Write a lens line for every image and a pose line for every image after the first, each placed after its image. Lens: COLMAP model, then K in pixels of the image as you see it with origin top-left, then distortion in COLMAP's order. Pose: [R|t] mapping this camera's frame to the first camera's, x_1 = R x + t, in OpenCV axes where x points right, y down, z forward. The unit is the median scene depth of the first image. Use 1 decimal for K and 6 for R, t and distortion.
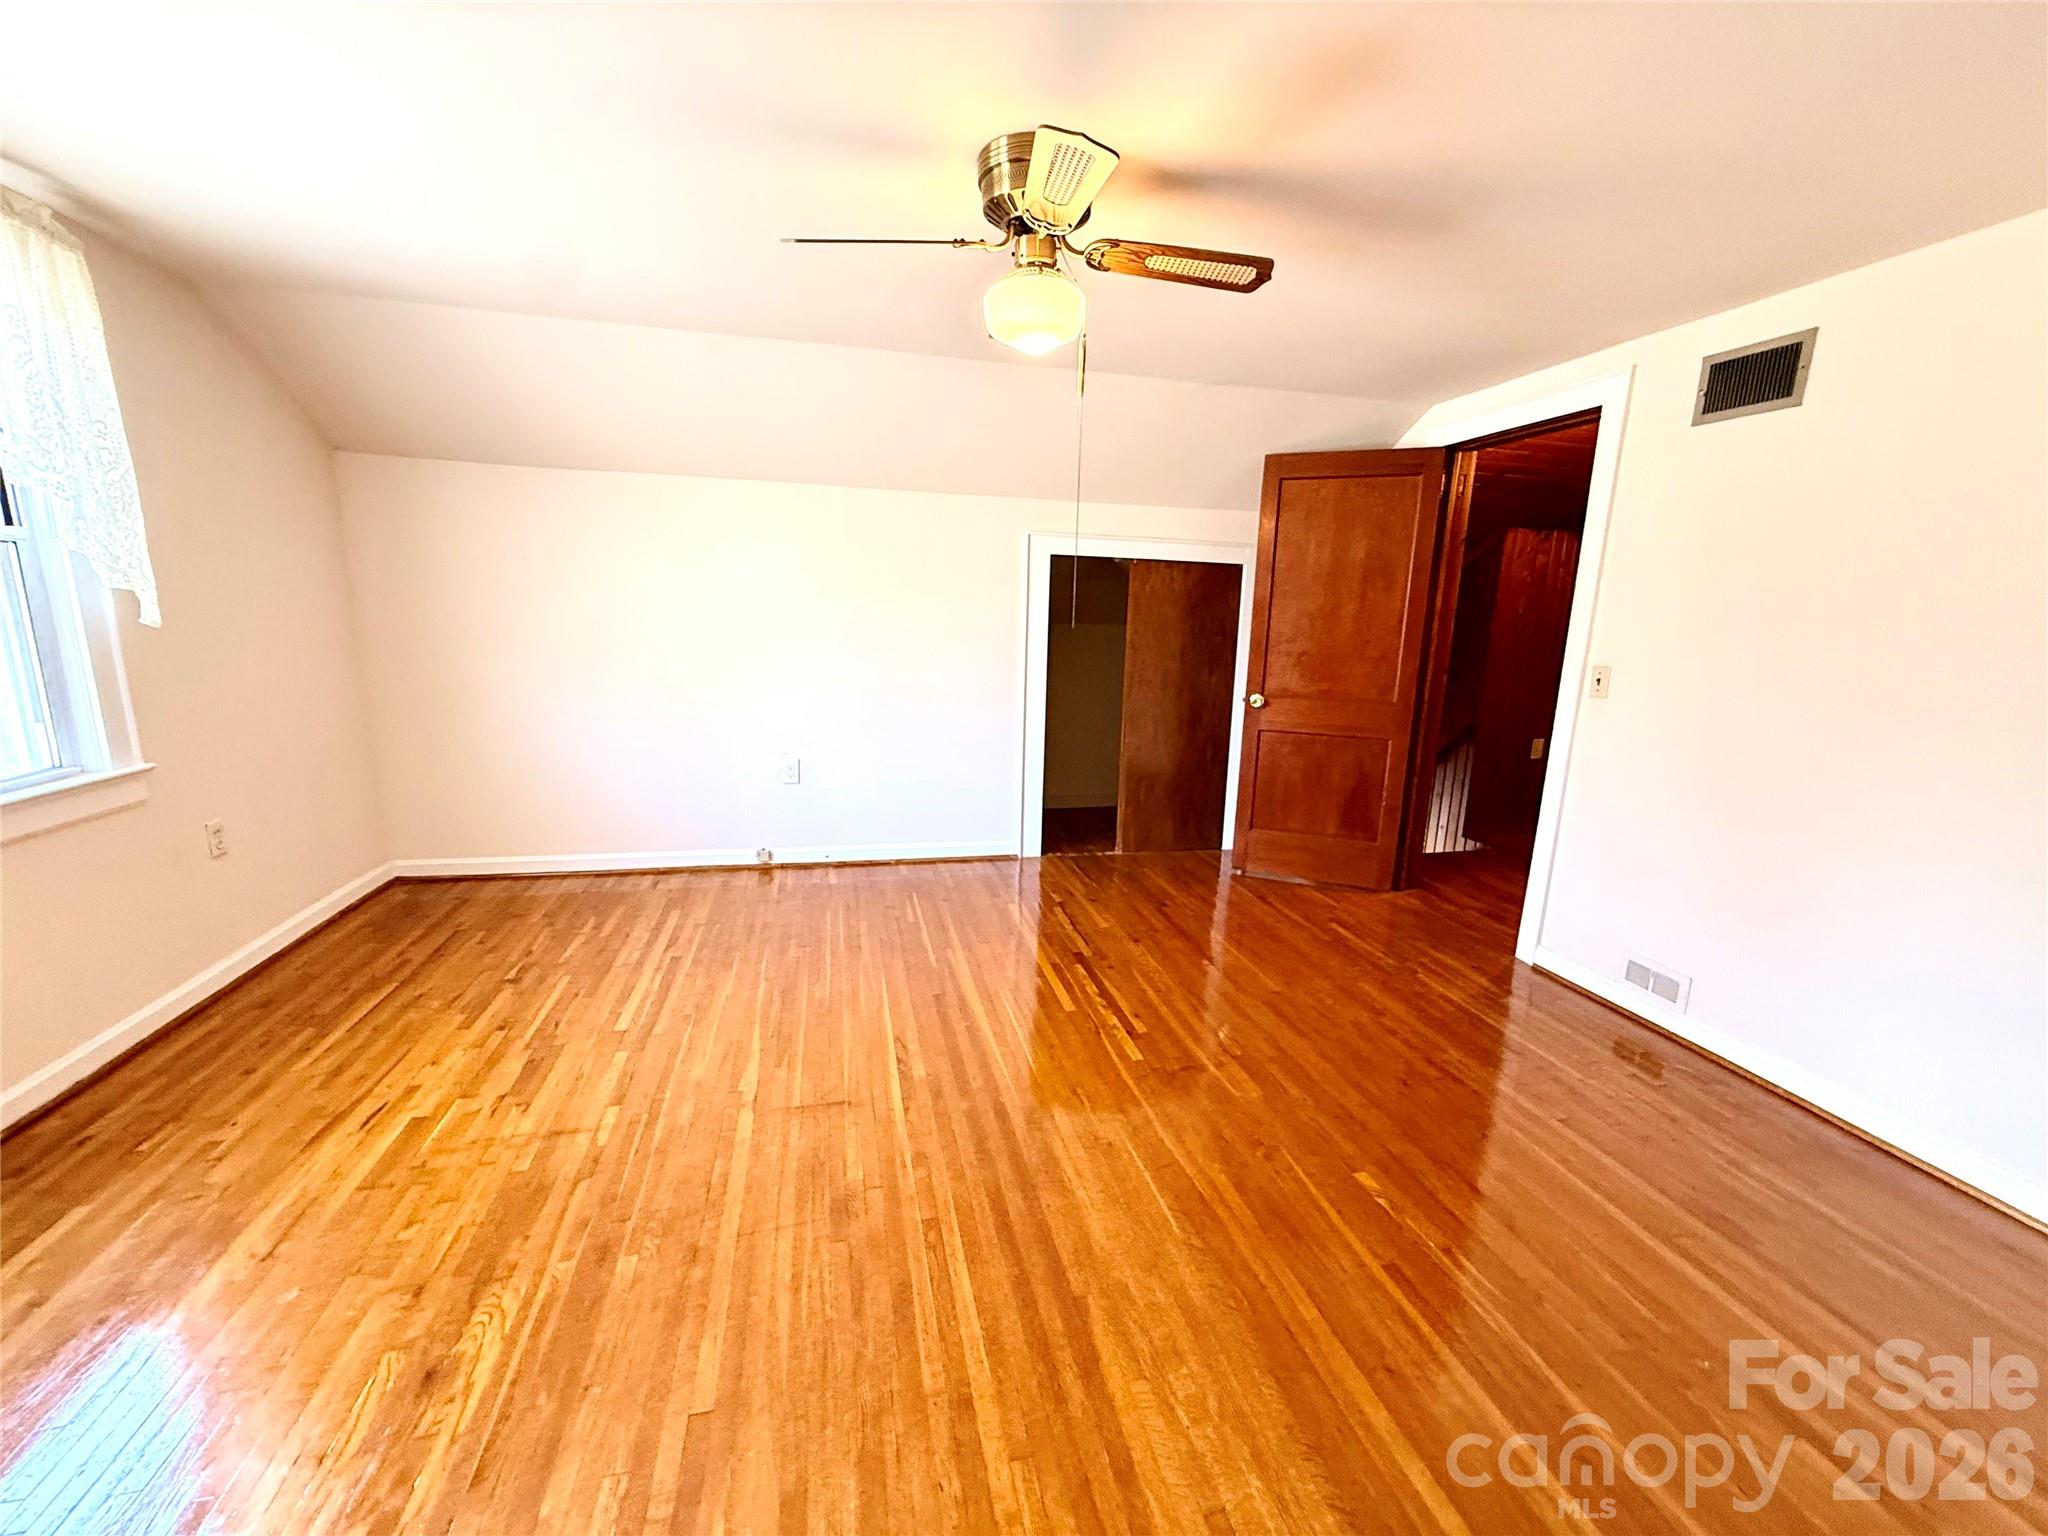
lens RADIAL K [[832.6, 0, 1024.0], [0, 832.6, 768.0], [0, 0, 1]] dist [0.000391, 0.000081]
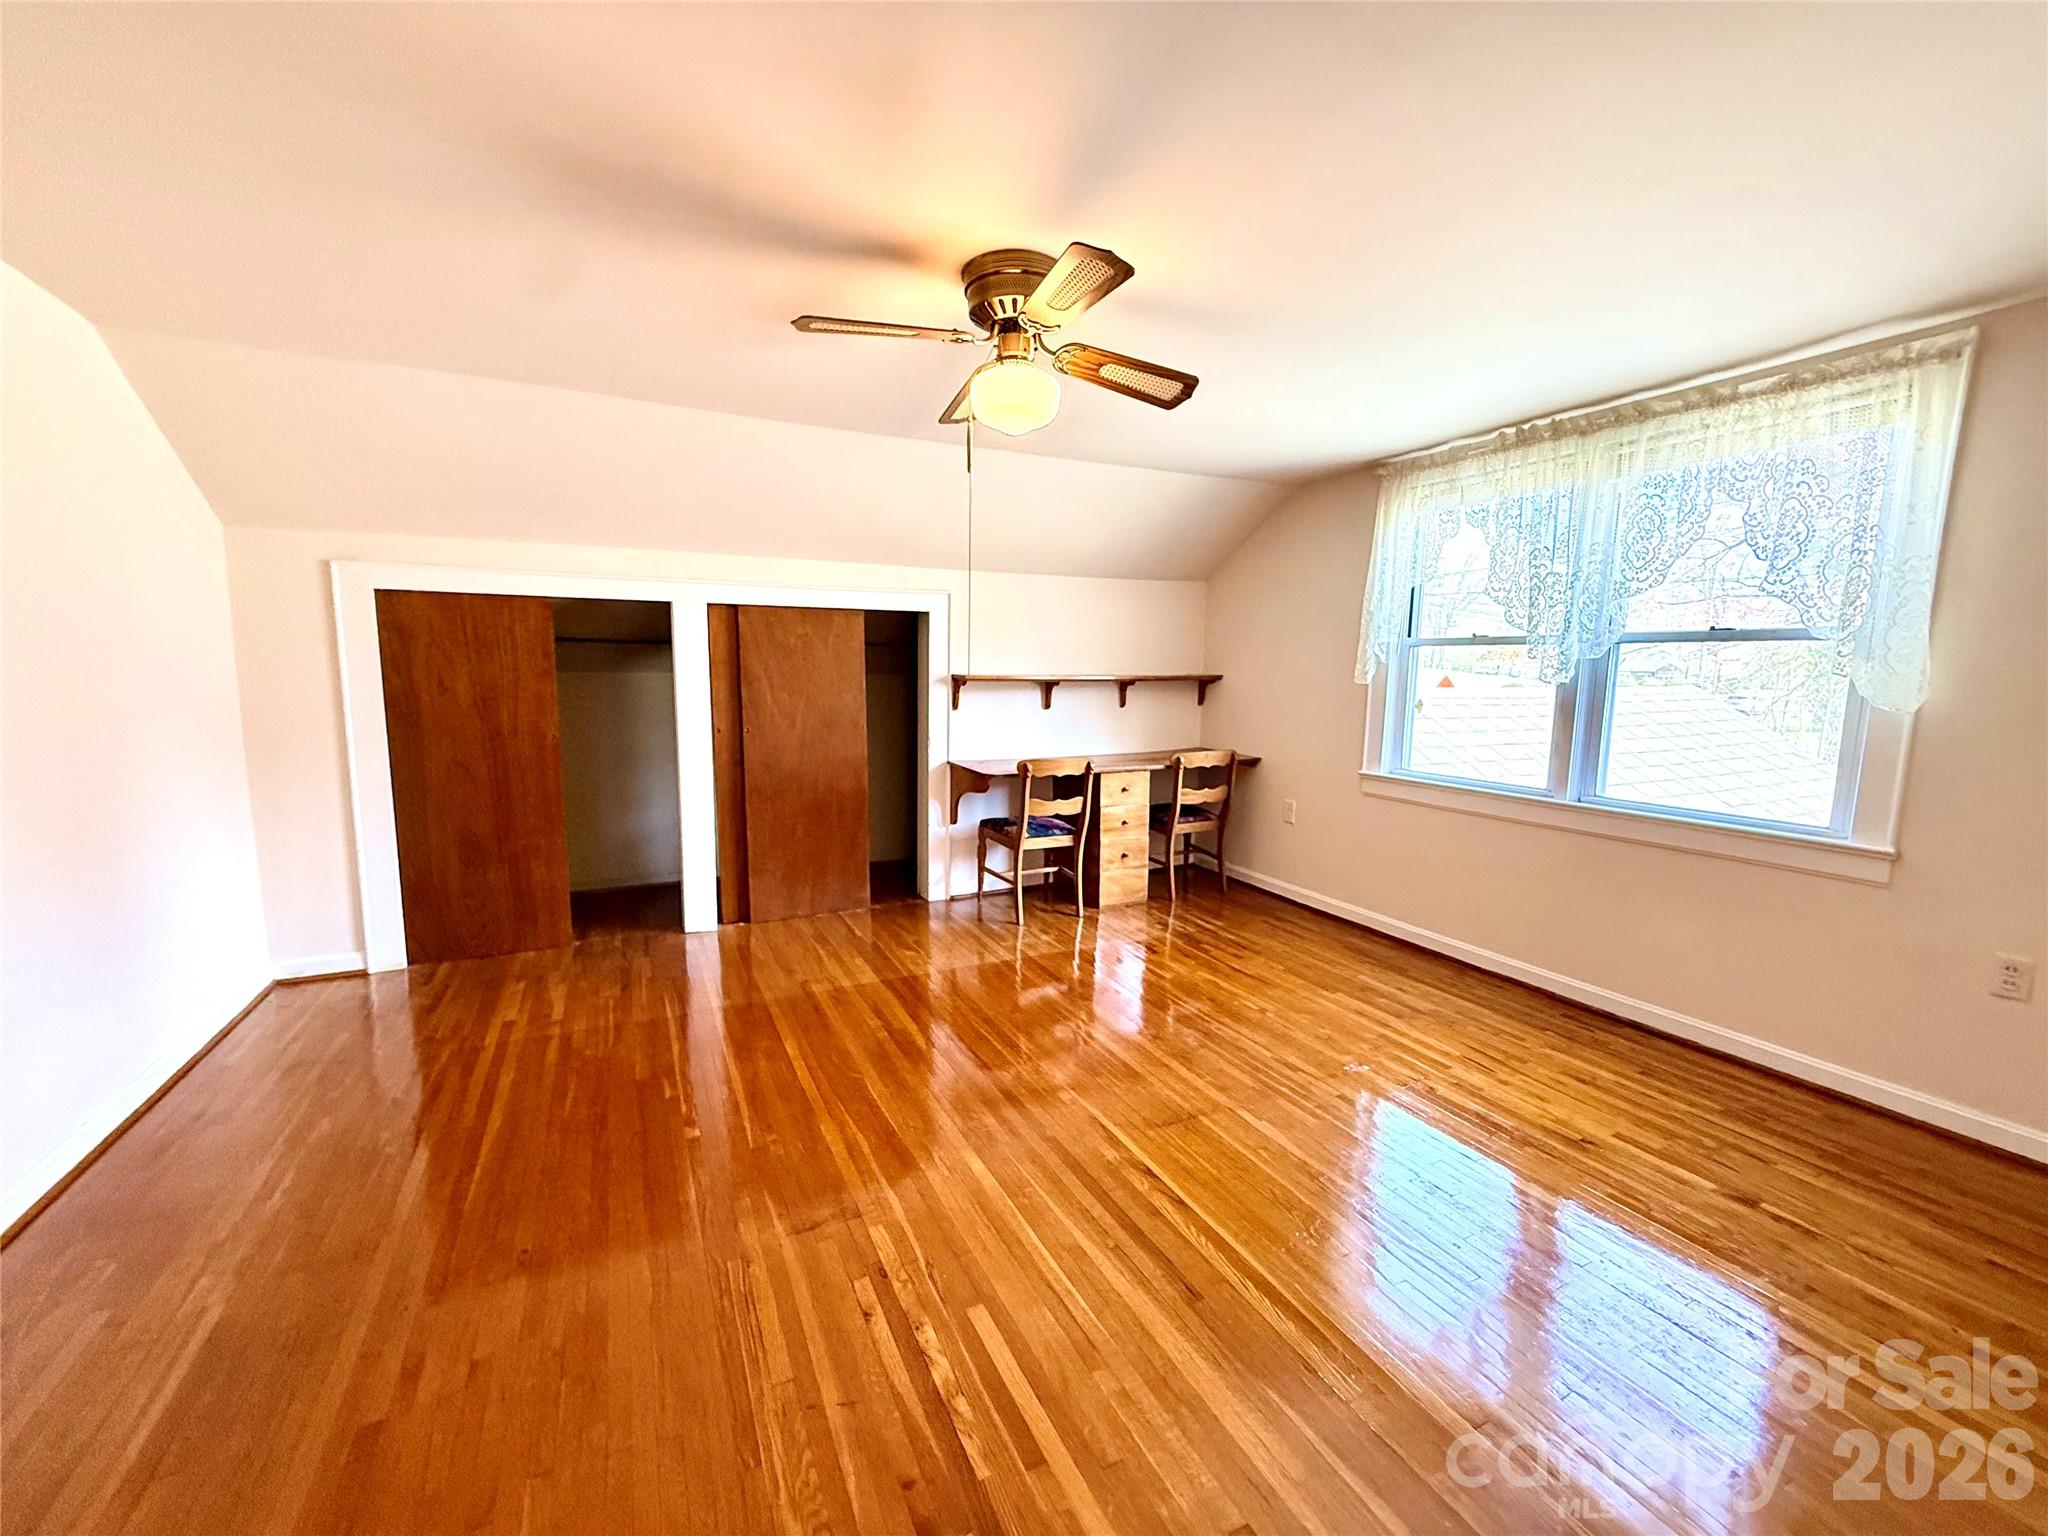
lens RADIAL K [[832.6, 0, 1024.0], [0, 832.6, 768.0], [0, 0, 1]] dist [0.000391, 0.000081]
pose [[-0.974598, -0.005910, -0.223882, 0.157866], [-0.075552, 0.949728, 0.303822, -0.274873], [0.210831, 0.313019, -0.926050, 1.432431]]
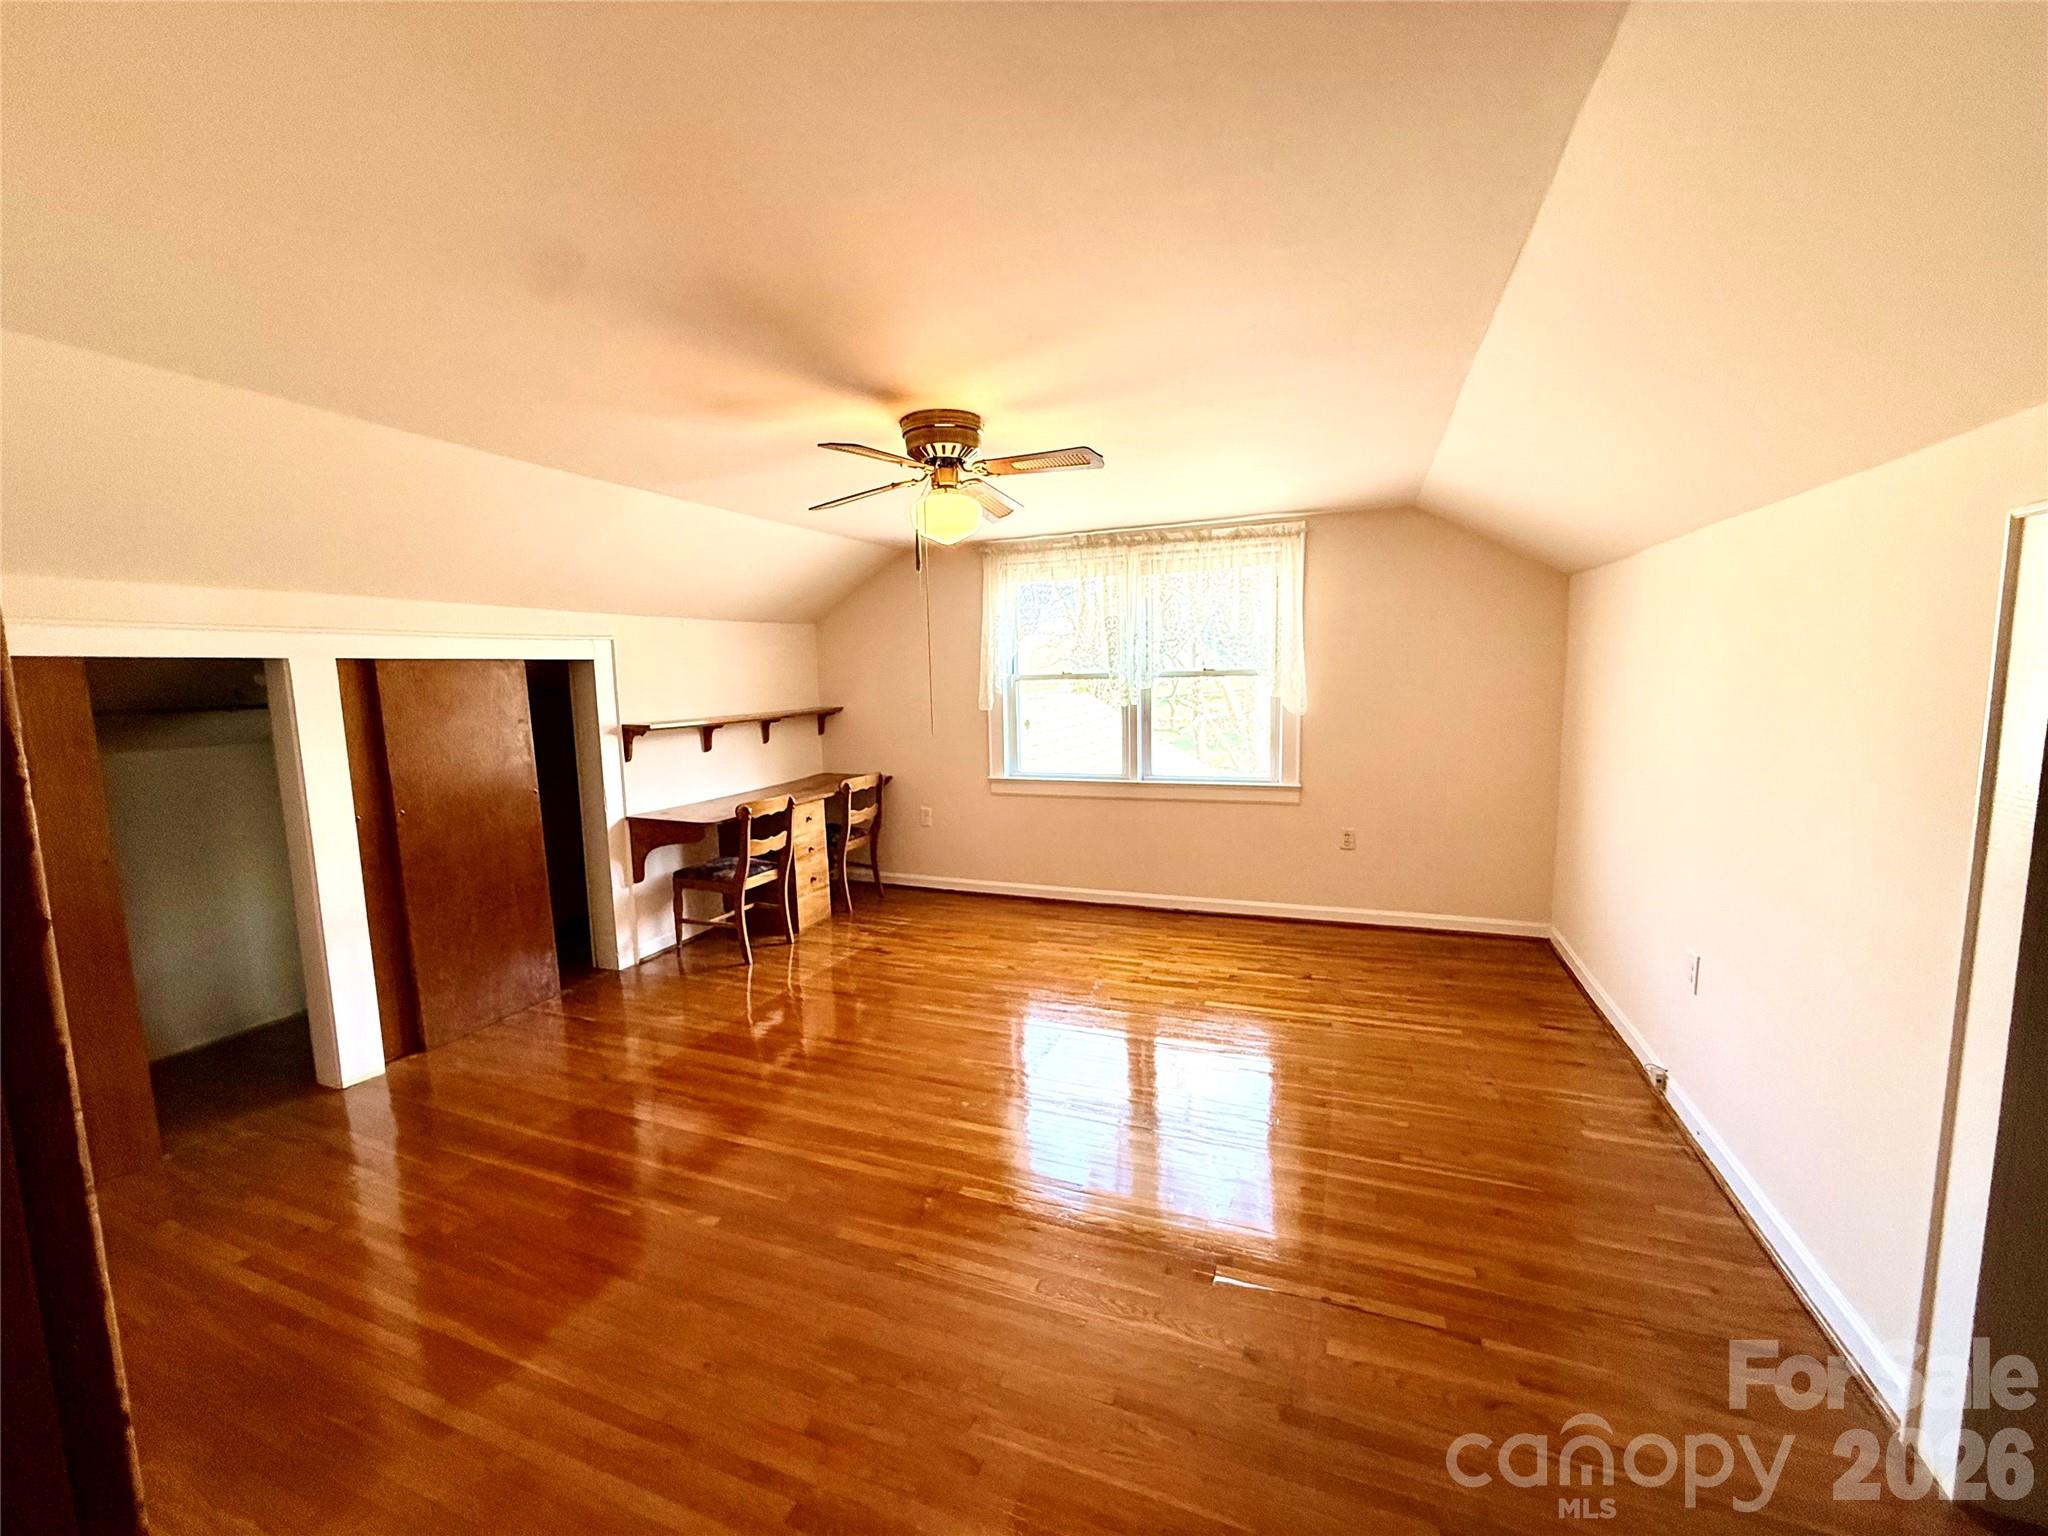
lens RADIAL K [[831.0, 0, 1033.9], [0, 831.0, 760.0], [0, 0, 1]] dist [-0.000095, 0.000163]
pose [[-0.565449, 0.077147, -0.821168, 0.736188], [-0.148748, 0.969752, 0.193532, -0.289200], [0.811260, 0.231579, -0.536870, 1.296494]]
